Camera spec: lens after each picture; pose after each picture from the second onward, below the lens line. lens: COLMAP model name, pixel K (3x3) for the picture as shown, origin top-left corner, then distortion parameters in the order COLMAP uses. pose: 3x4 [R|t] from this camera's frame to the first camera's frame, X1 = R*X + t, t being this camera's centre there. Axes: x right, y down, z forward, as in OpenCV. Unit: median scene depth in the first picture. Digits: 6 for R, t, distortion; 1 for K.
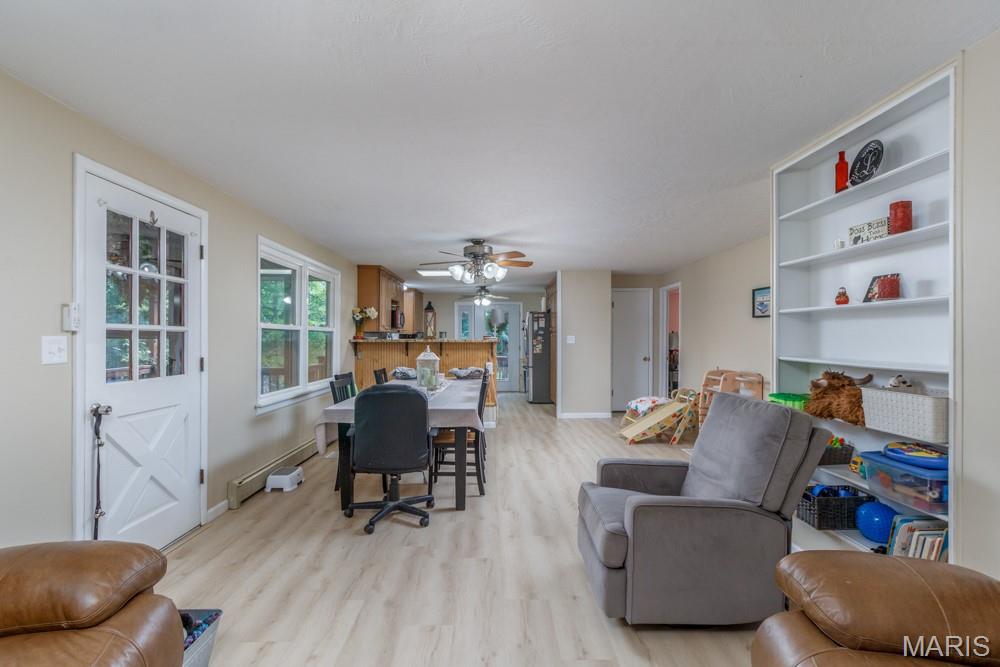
lens RADIAL K [[470.2, 0, 500.0], [0, 470.2, 333.5], [0, 0, 1]] dist [0.000851, 0.000092]
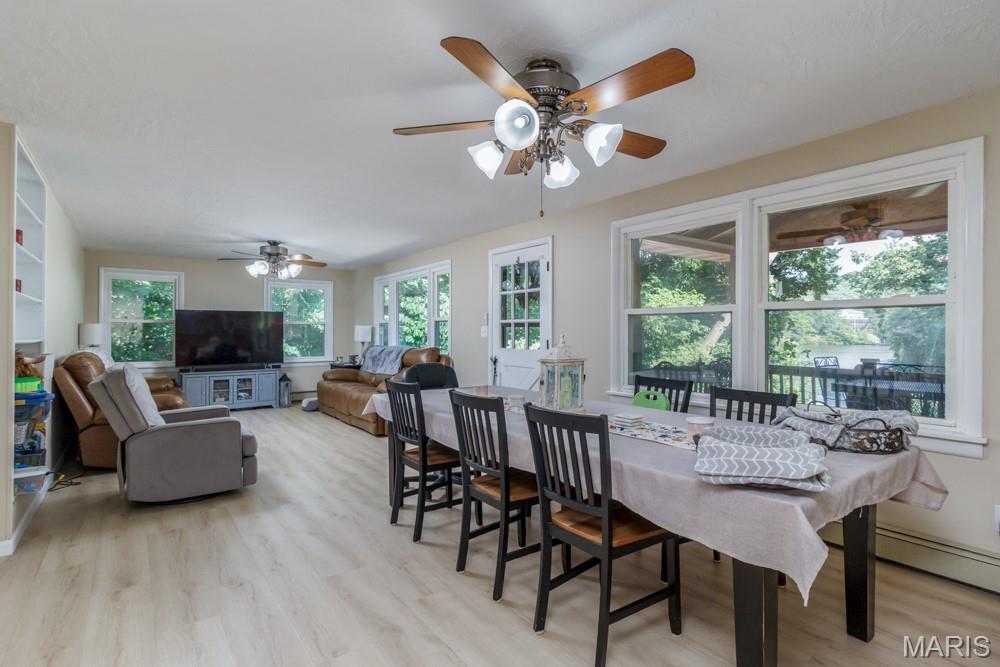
lens RADIAL K [[489.3, 0, 500.0], [0, 489.3, 333.5], [0, 0, 1]] dist [0.041410, -0.000003]
pose [[-0.807735, 0.001989, -0.589542, 0.493855], [0.003951, 0.999990, -0.002041, 0.045732], [0.589532, -0.003978, -0.807735, 2.876582]]
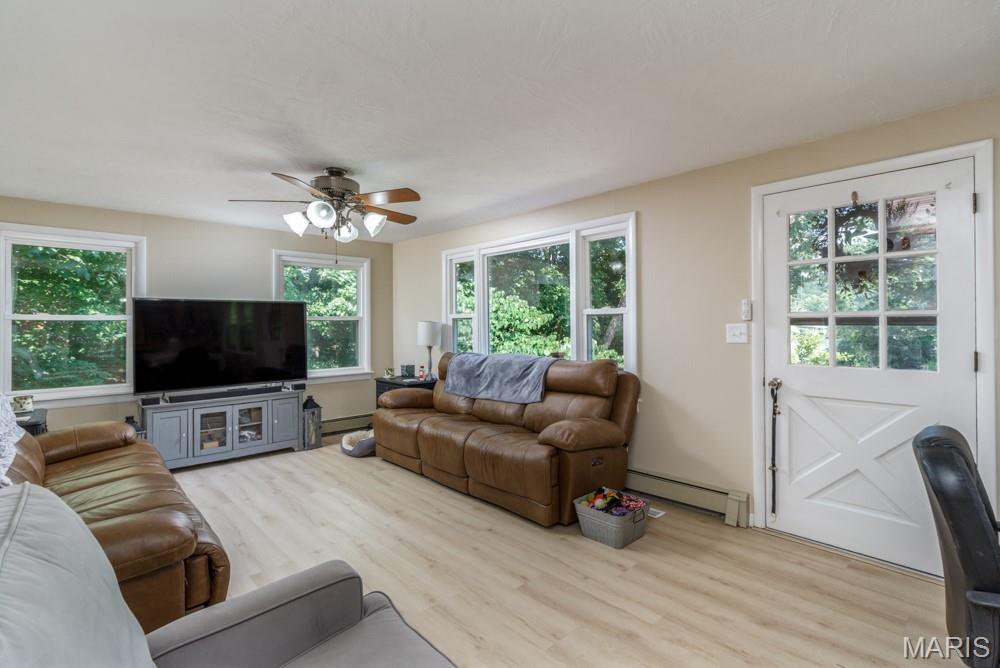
lens RADIAL K [[457.0, 0, 514.7], [0, 457.0, 328.1], [0, 0, 1]] dist [0.013935, 0.000212]
pose [[-0.715385, 0.002245, -0.698727, 0.474658], [0.008065, 0.999955, -0.005044, 0.018130], [0.698684, -0.009243, -0.715371, 1.379998]]
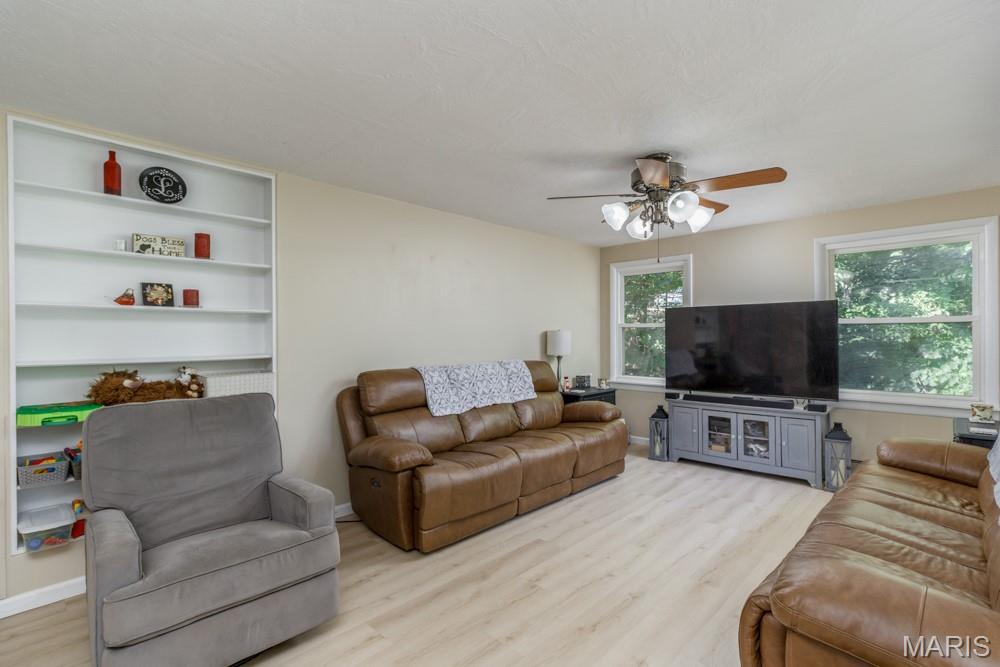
lens RADIAL K [[480.5, 0, 498.7], [0, 480.5, 346.2], [0, 0, 1]] dist [0.001682, 0.000347]
pose [[-0.720896, -0.017687, 0.692818, -0.610470], [0.000118, 0.999671, 0.025644, 0.000238], [-0.693043, 0.018569, -0.720657, 1.248639]]
